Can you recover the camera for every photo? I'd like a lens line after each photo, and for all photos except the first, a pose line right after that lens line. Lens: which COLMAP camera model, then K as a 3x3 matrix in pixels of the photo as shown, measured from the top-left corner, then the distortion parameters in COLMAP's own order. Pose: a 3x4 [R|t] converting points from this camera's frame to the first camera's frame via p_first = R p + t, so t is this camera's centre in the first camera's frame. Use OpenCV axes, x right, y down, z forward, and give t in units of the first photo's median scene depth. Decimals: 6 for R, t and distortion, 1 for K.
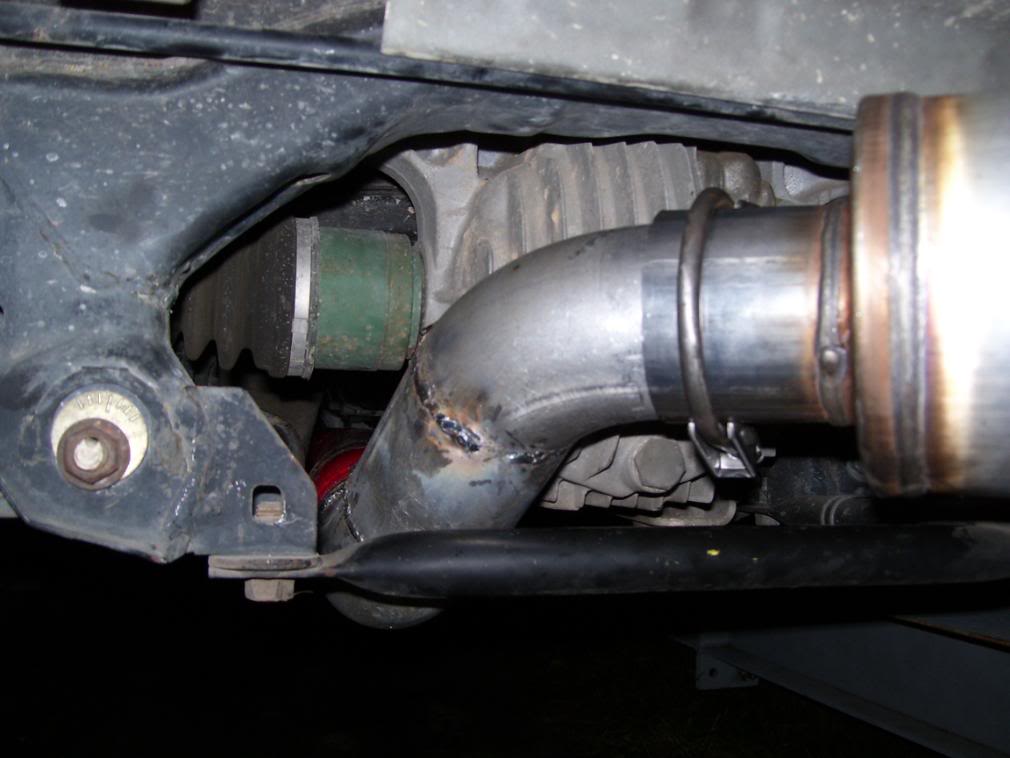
lens RADIAL K [[1070.1, 0, 522.2], [0, 1070.1, 384.0], [0, 0, 1]] dist [-0.191121, 0.171048]
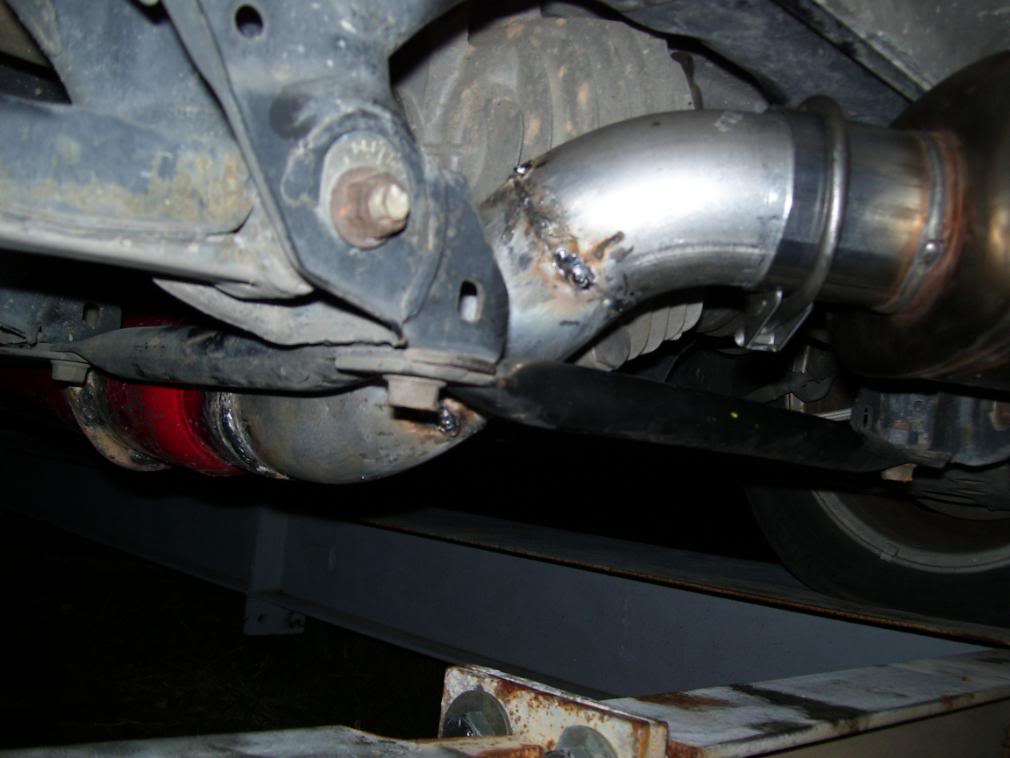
lens RADIAL K [[1070.1, 0, 522.2], [0, 1070.1, 384.0], [0, 0, 1]] dist [-0.191121, 0.171048]
pose [[0.868889, 0.113893, 0.481726, -0.682645], [-0.125627, 0.992046, -0.007953, 0.197633], [-0.478800, -0.053608, 0.876286, 0.141222]]
